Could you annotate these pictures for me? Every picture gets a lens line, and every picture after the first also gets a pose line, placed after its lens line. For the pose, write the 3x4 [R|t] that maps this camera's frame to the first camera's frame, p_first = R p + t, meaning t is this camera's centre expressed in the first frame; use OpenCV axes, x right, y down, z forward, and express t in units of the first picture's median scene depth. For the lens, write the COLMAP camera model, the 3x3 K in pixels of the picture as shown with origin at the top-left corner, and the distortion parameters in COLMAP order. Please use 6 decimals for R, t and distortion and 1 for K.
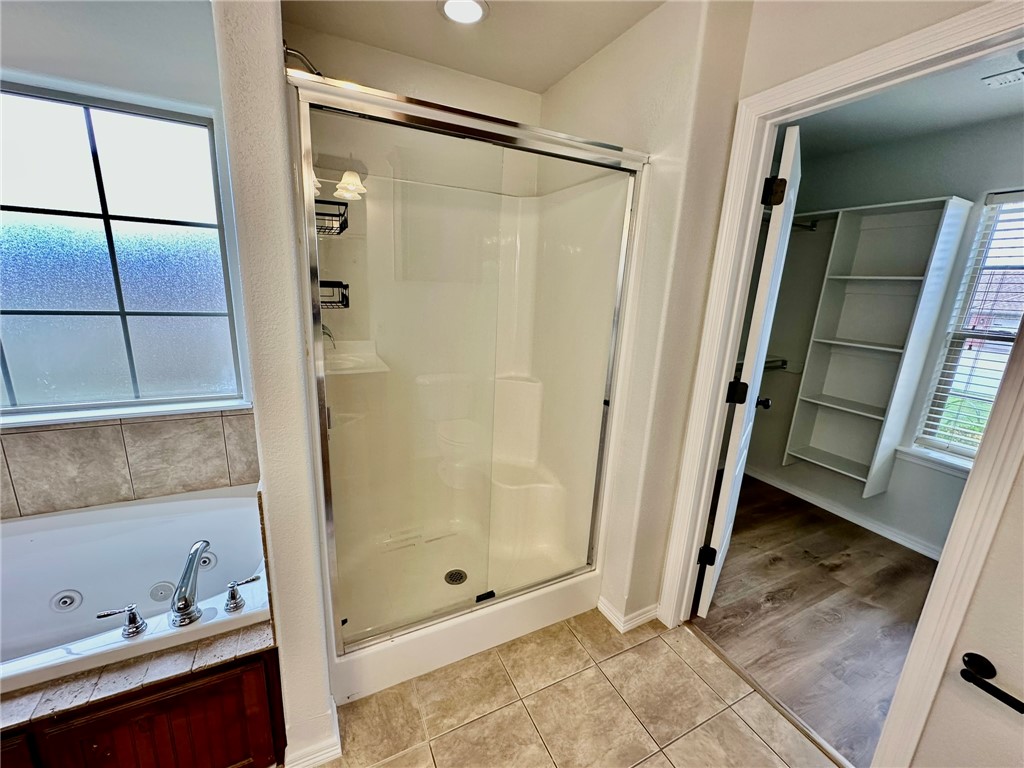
lens RADIAL K [[407.3, 0, 512.0], [0, 407.3, 384.0], [0, 0, 1]] dist [-0.003578, 0.000064]
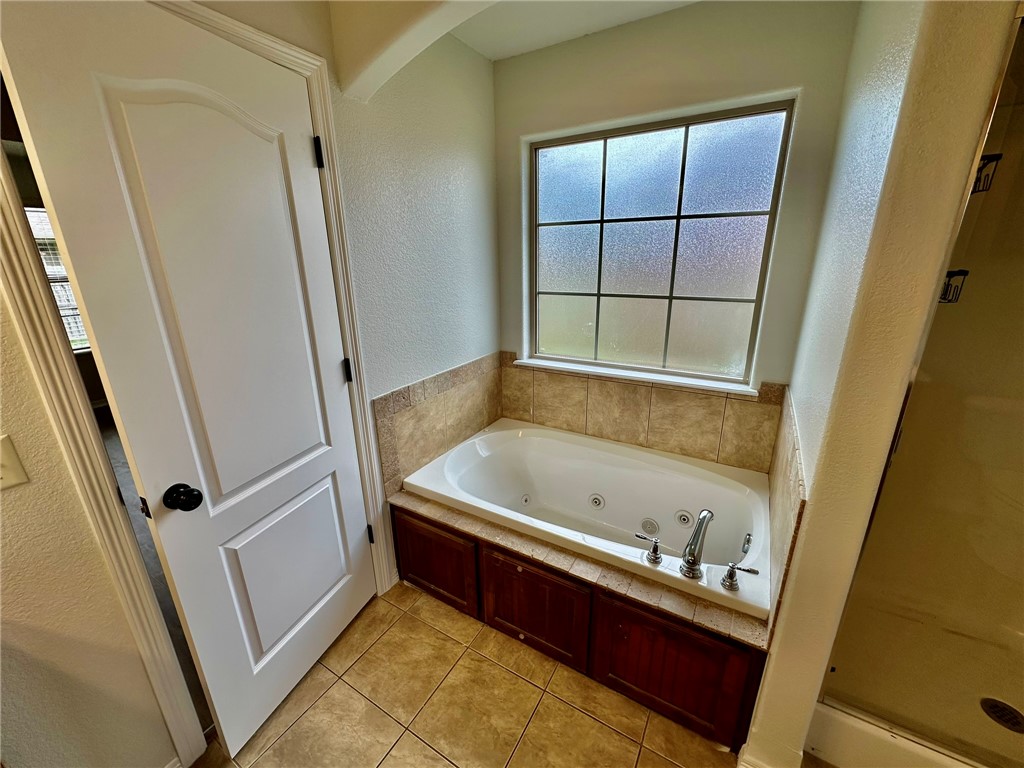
lens RADIAL K [[407.3, 0, 512.0], [0, 407.3, 384.0], [0, 0, 1]] dist [-0.003578, 0.000064]
pose [[0.542591, 0.201935, -0.815363, -0.174176], [-0.159660, 0.977772, 0.135911, -0.010926], [0.824684, 0.056437, 0.562771, -0.062838]]
